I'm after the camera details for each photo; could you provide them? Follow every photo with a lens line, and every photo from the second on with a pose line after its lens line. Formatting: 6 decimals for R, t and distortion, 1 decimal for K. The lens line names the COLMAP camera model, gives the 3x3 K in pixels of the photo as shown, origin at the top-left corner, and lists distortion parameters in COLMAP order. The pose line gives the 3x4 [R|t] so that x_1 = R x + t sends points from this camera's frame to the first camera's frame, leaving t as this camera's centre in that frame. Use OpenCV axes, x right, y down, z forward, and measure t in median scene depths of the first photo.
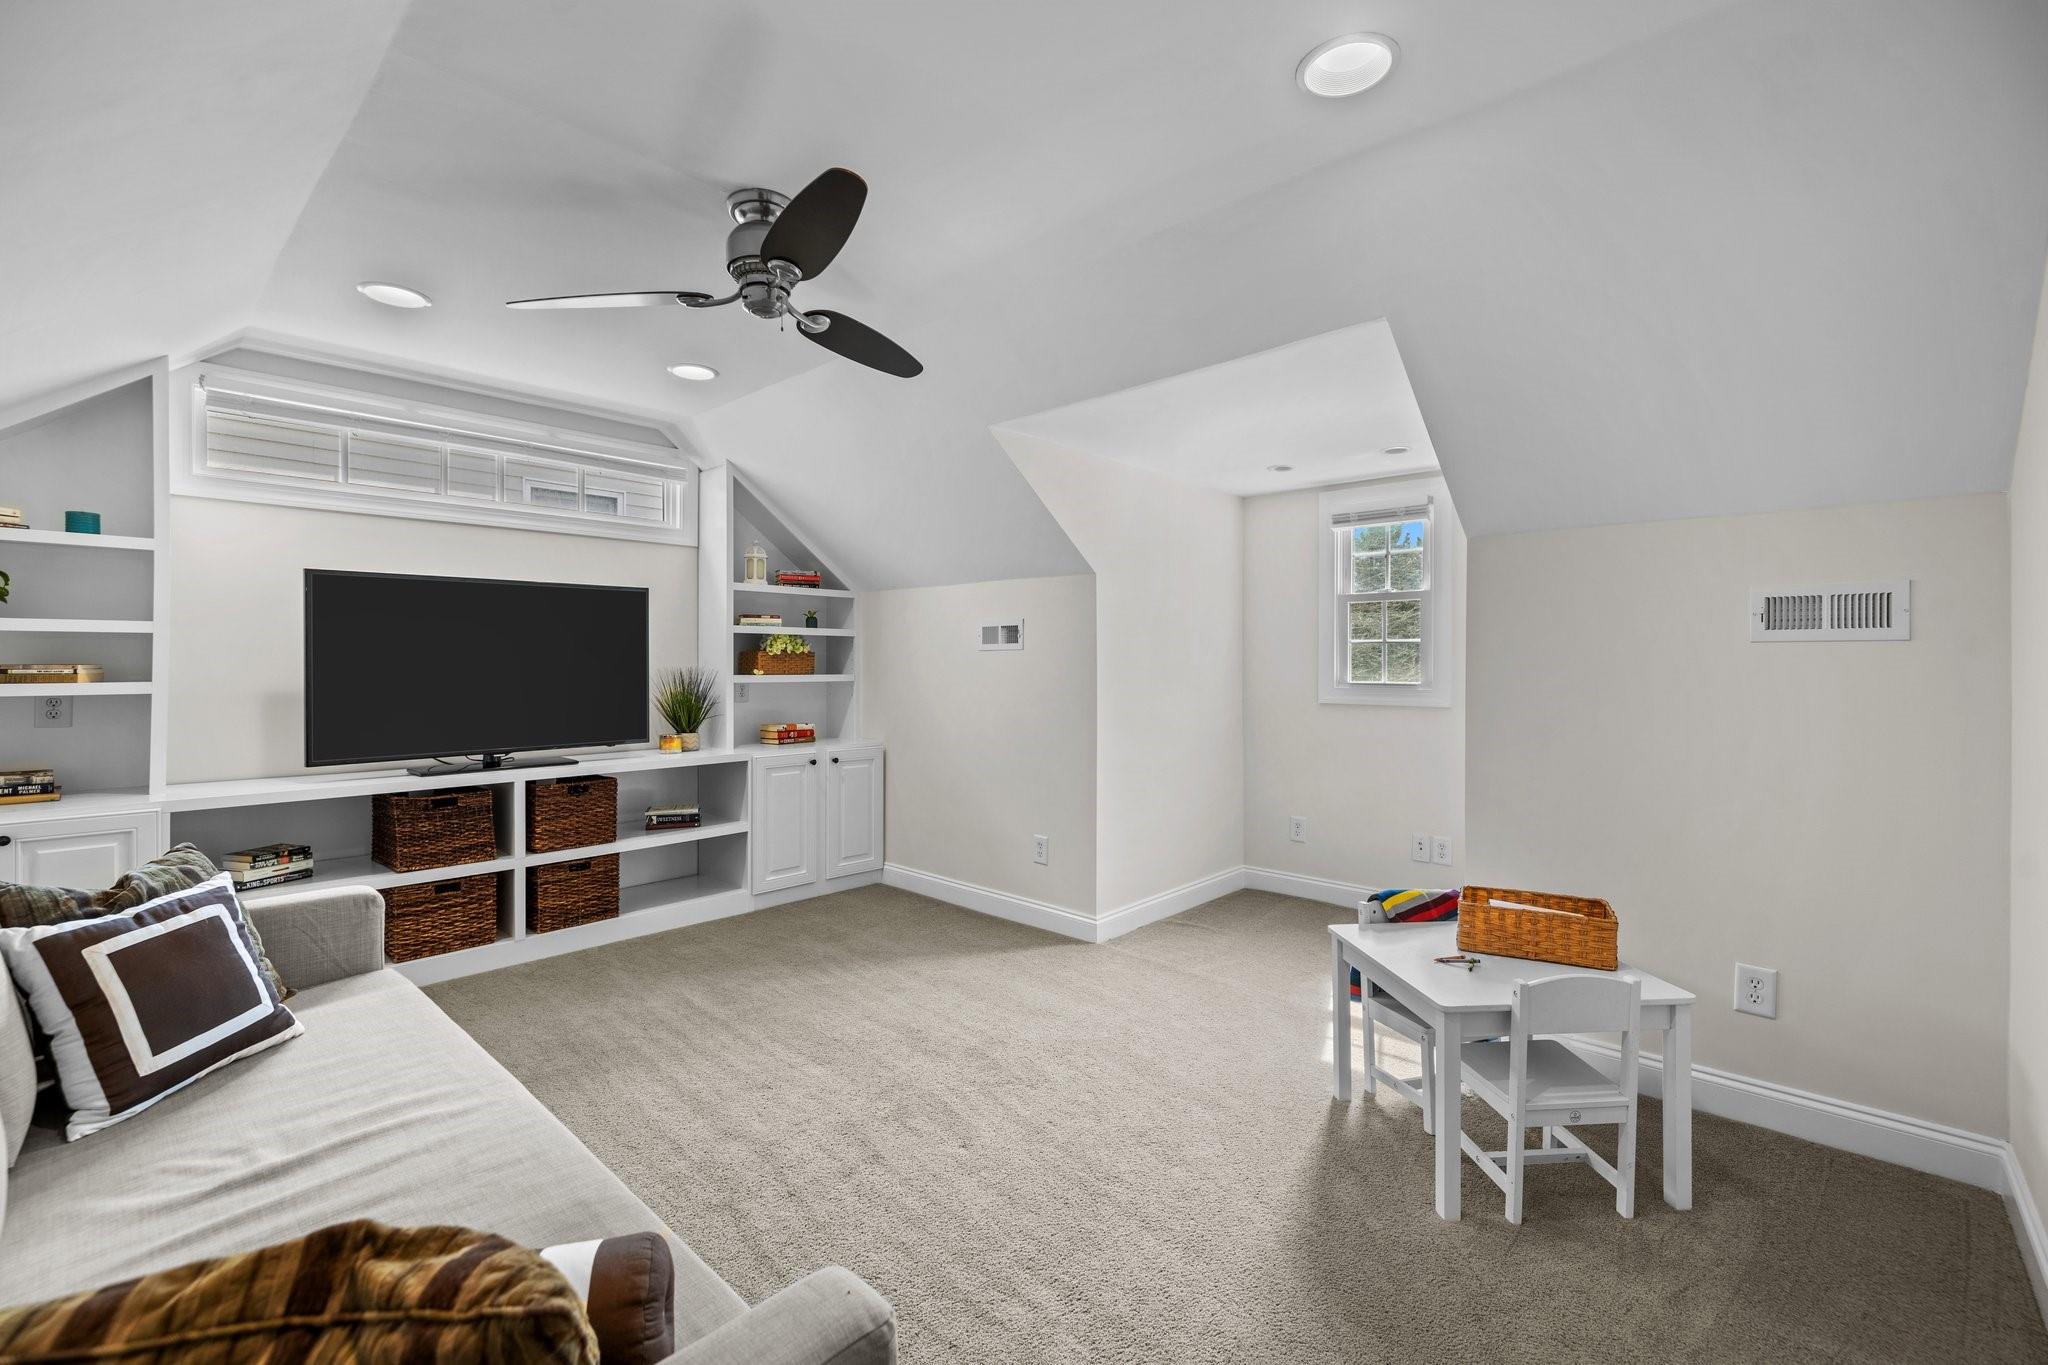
lens RADIAL K [[860.9, 0, 1025.5], [0, 860.9, 670.0], [0, 0, 1]] dist [0.001266, -0.000078]
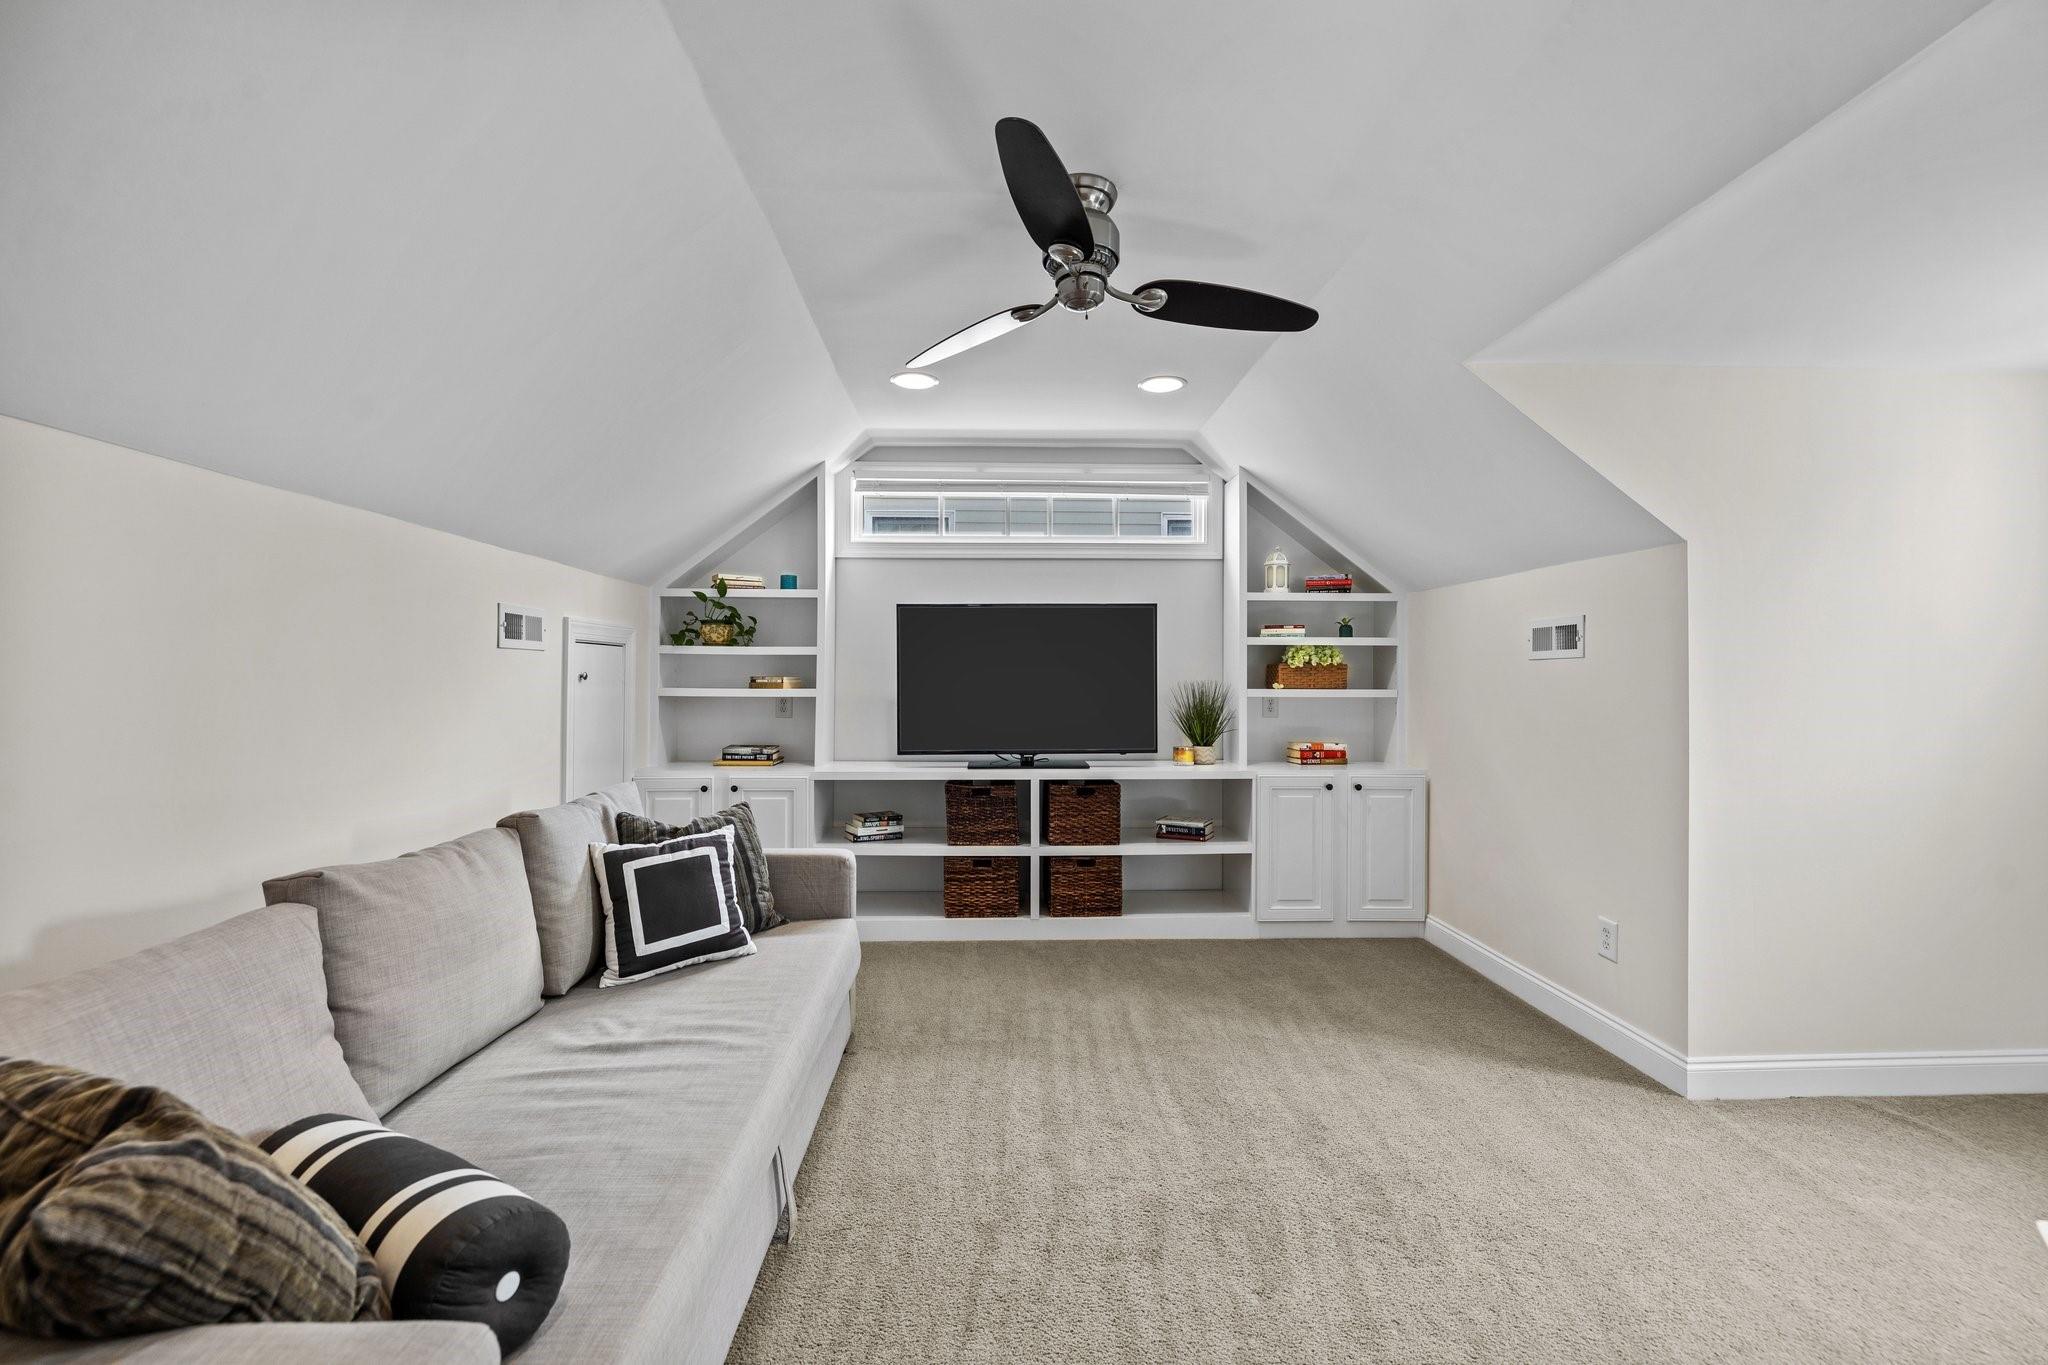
lens RADIAL K [[860.9, 0, 1025.5], [0, 860.9, 670.0], [0, 0, 1]] dist [0.001266, -0.000078]
pose [[0.711872, -0.004399, -0.702295, 0.194518], [-0.007243, 0.999881, -0.013605, -0.000012], [0.702272, 0.014772, 0.711756, 0.169642]]
